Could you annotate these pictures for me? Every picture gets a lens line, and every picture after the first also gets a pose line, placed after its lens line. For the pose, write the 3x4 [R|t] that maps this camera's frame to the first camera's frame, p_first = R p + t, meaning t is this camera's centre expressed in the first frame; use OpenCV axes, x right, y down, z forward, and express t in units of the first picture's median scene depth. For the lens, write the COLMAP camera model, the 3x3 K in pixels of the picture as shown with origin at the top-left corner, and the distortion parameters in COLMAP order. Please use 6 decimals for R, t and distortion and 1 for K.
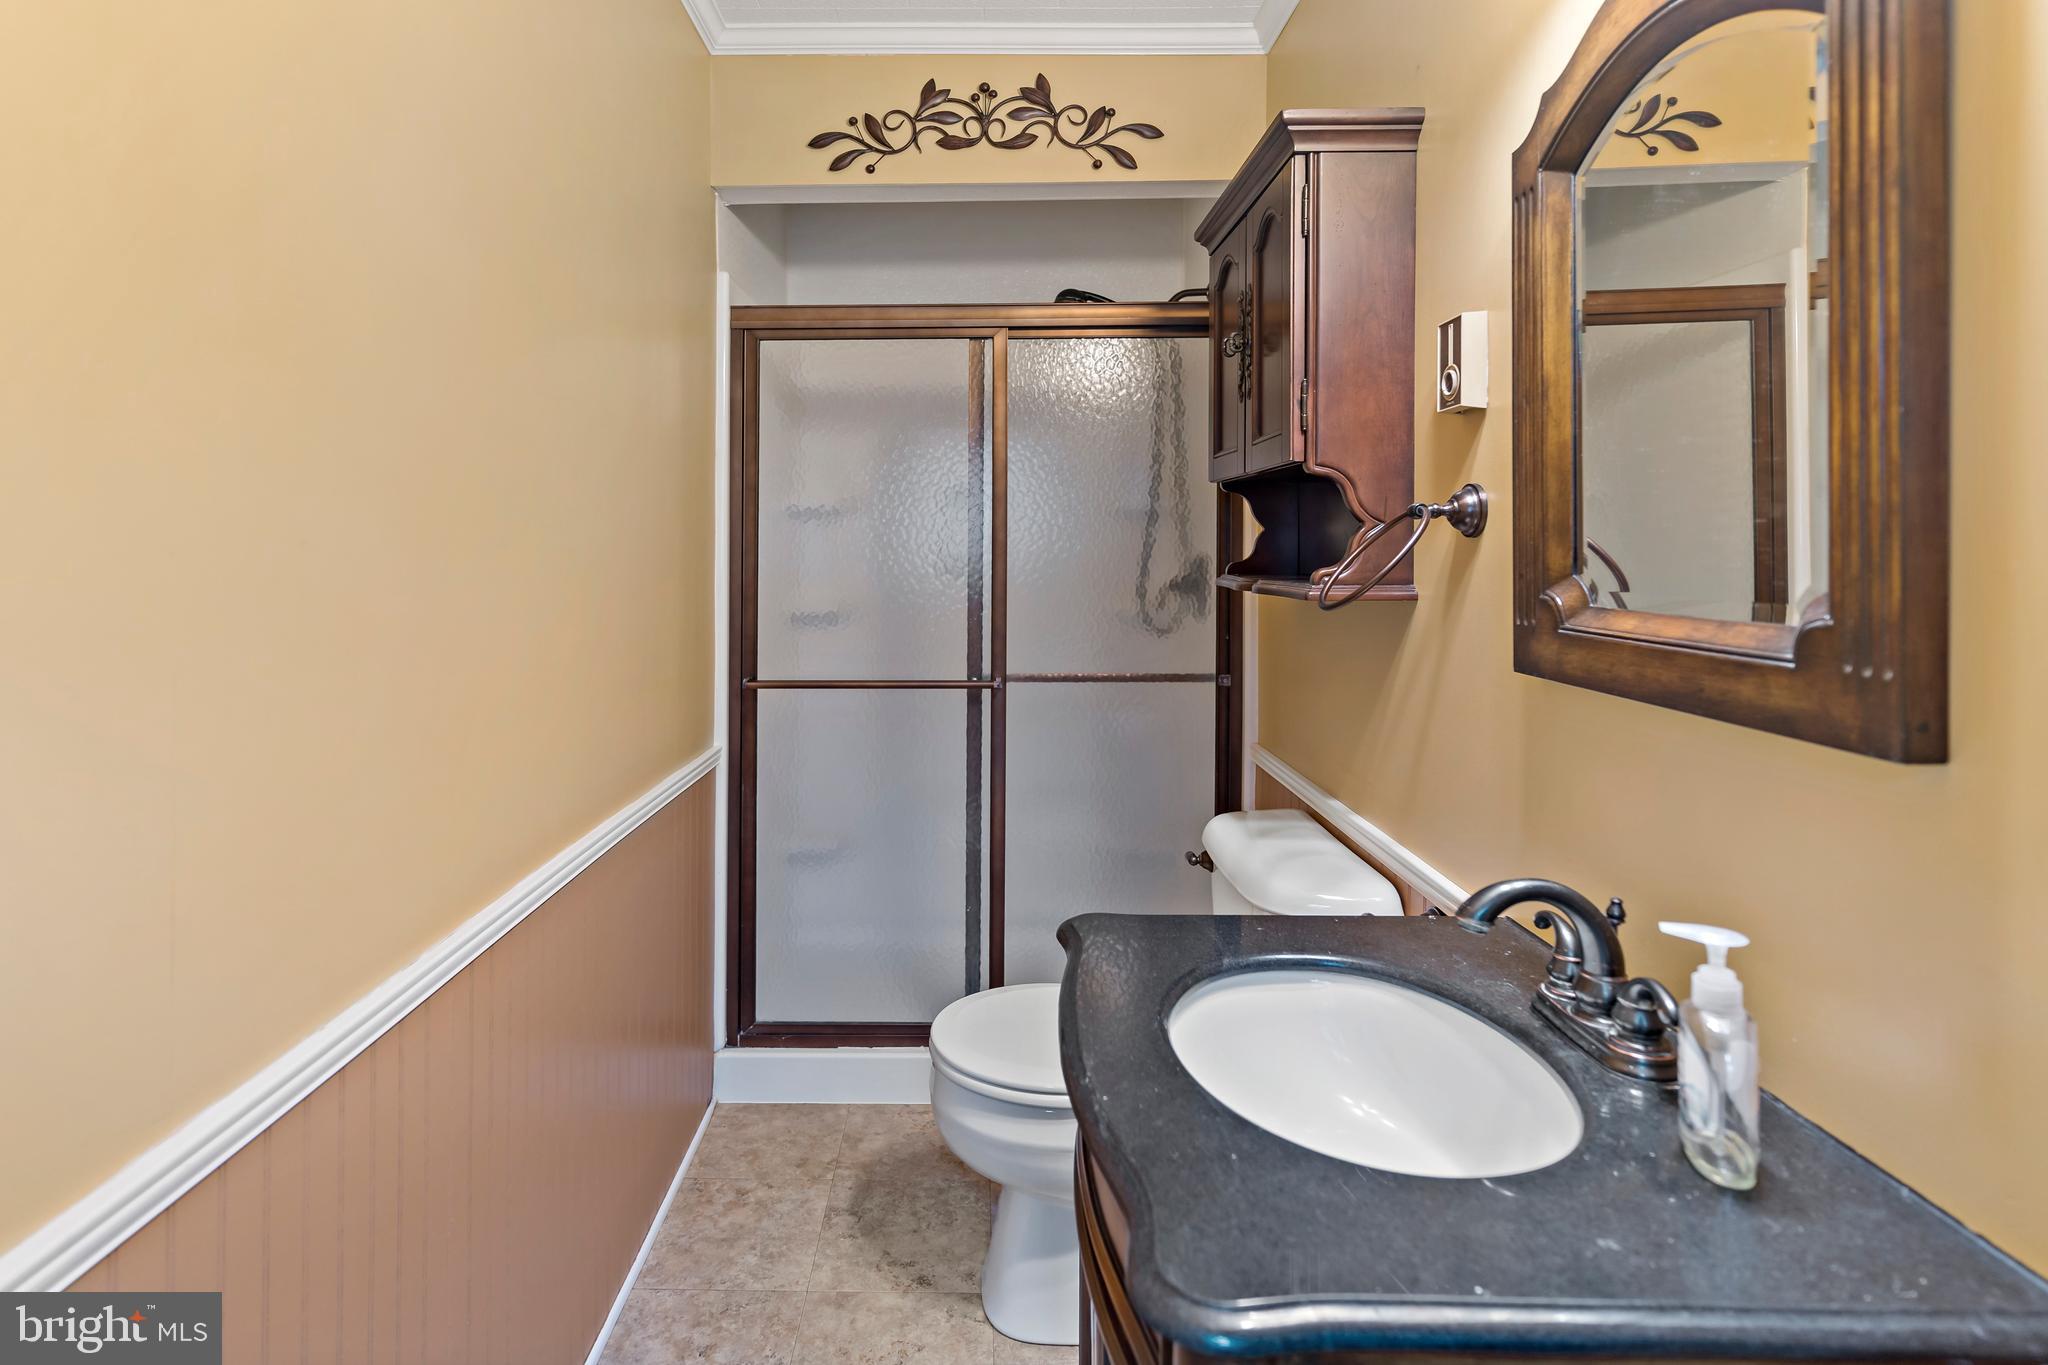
lens RADIAL K [[1041.5, 0, 1023.4], [0, 1041.5, 678.9], [0, 0, 1]] dist [0.002552, -0.002006]
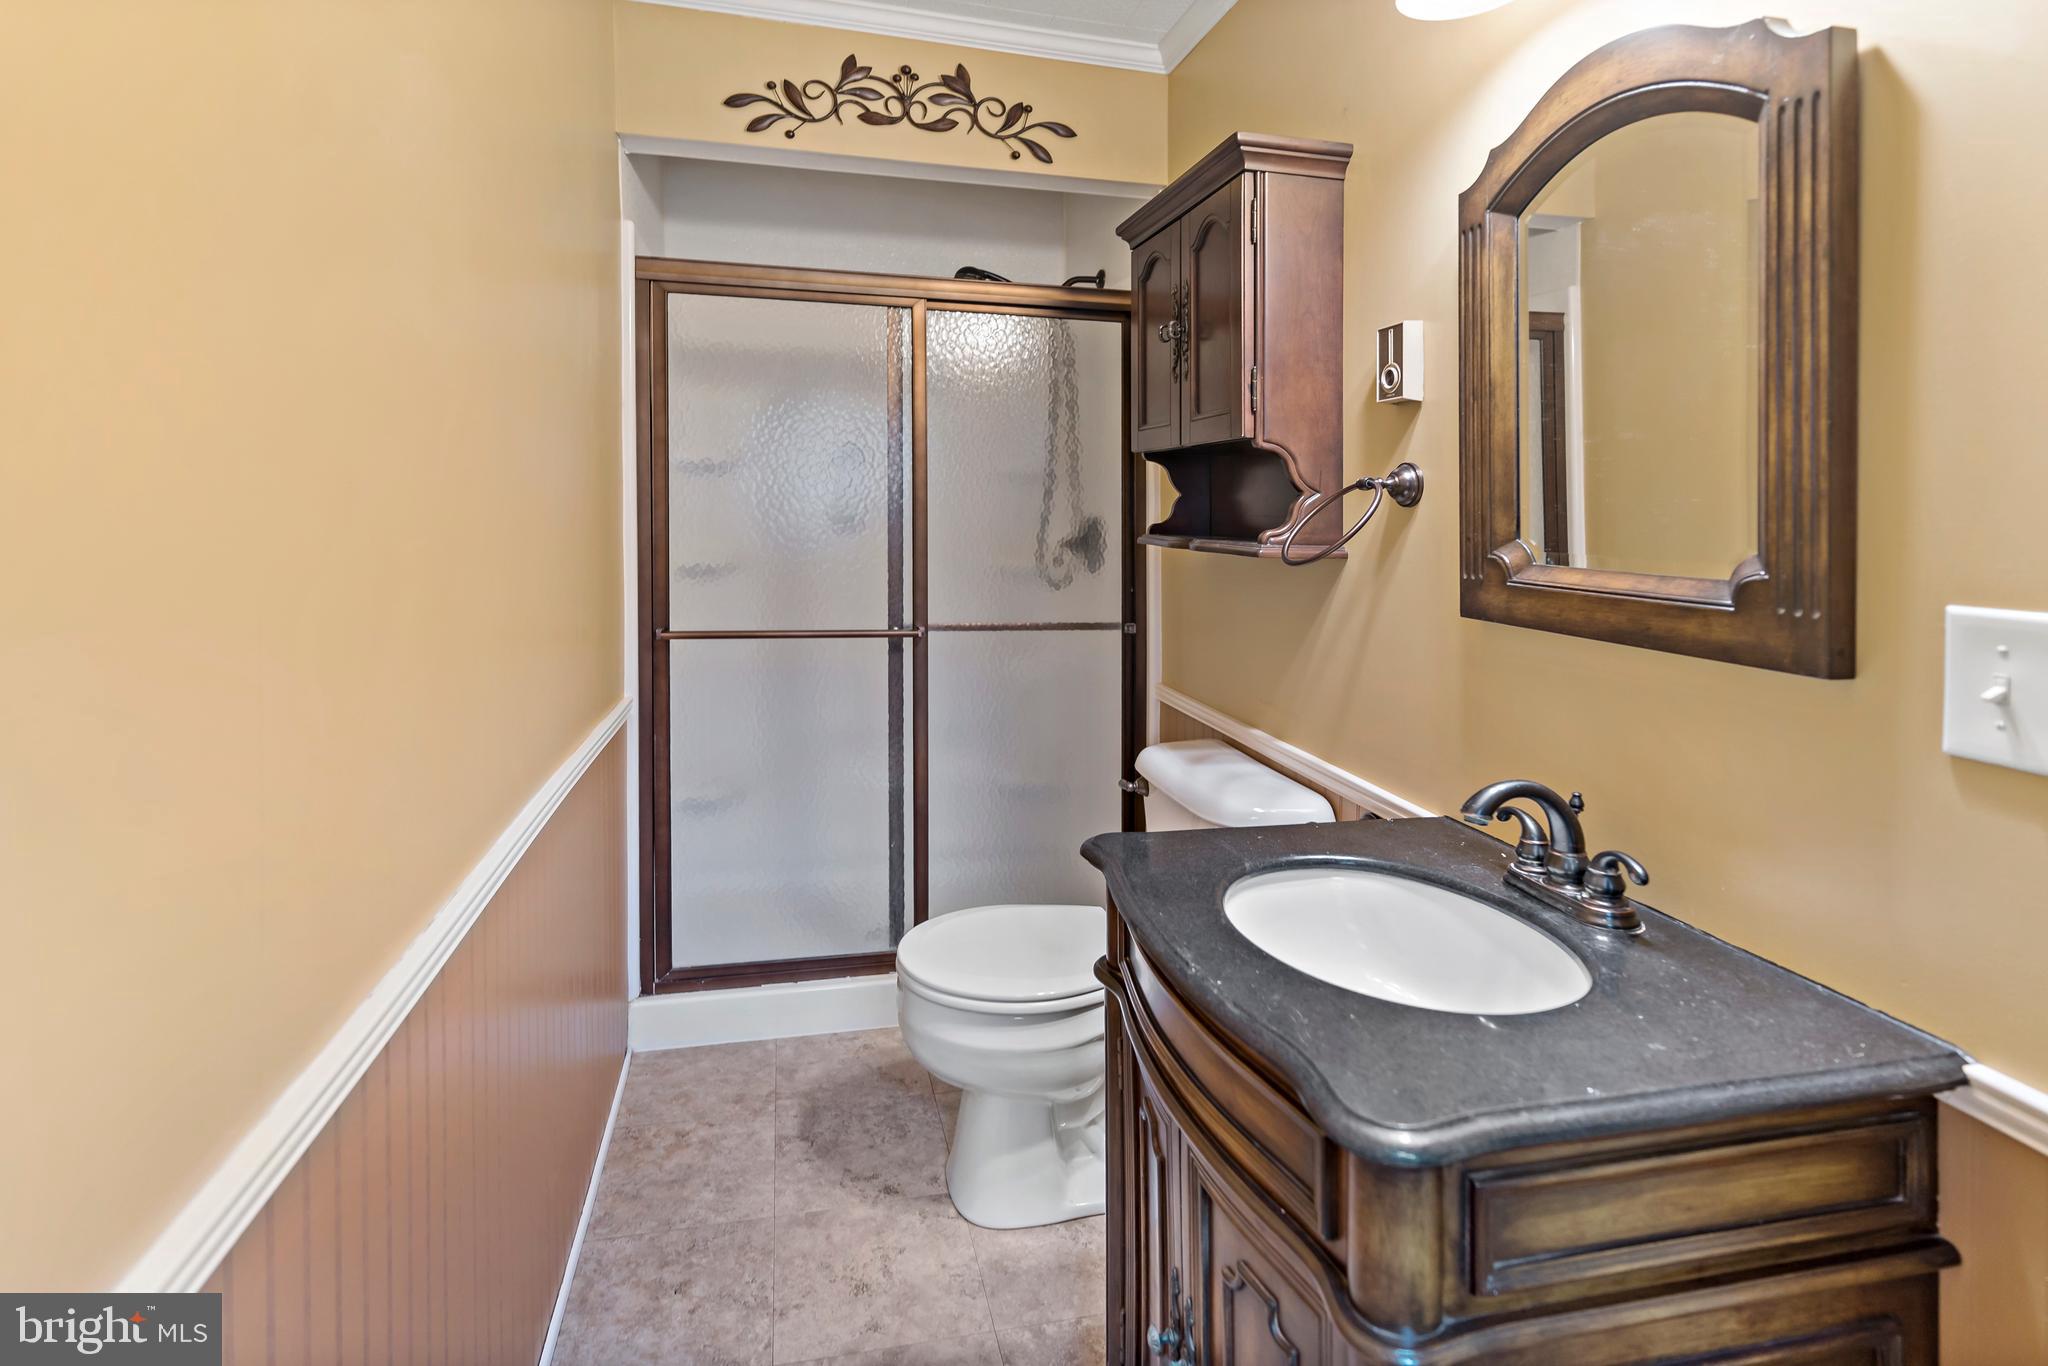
lens RADIAL K [[982.7, 0, 1007.8], [0, 982.7, 645.6], [0, 0, 1]] dist [0.000311, 0.000668]
pose [[0.970869, -0.009125, 0.239438, -0.216422], [0.005940, 0.999884, 0.014020, 0.005127], [-0.239538, -0.012189, 0.970811, -0.002156]]
